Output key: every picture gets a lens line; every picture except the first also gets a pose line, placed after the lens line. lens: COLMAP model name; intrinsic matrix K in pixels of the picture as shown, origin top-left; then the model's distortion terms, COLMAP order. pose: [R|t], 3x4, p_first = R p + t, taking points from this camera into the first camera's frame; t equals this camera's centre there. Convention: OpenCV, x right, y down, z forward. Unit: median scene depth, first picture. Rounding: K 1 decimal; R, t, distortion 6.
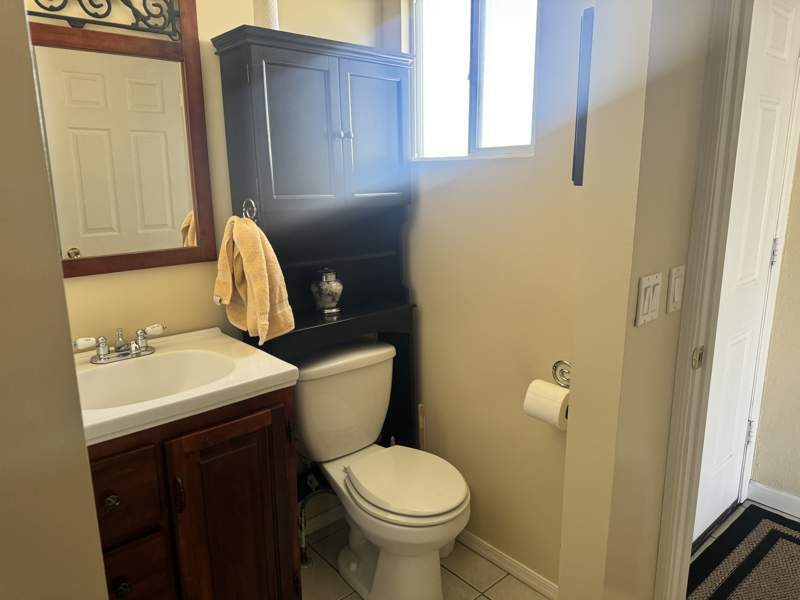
lens RADIAL K [[571.0, 0, 402.2], [0, 571.0, 301.1], [0, 0, 1]] dist [0.012291, -0.004763]
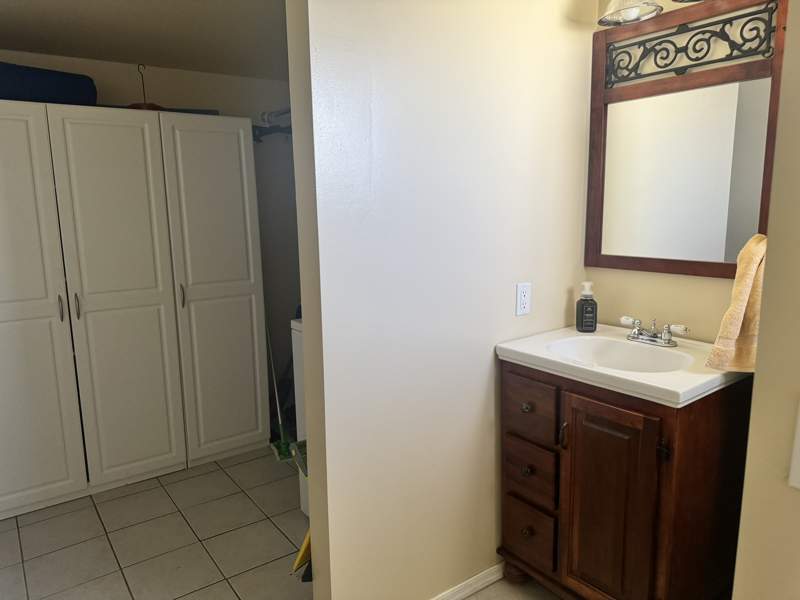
lens RADIAL K [[571.0, 0, 402.2], [0, 571.0, 301.1], [0, 0, 1]] dist [0.012291, -0.004763]
pose [[-0.083279, 0.183952, -0.979401, 0.745536], [-0.203150, 0.959042, 0.197402, -0.120878], [0.975600, 0.215405, -0.042498, 0.537072]]
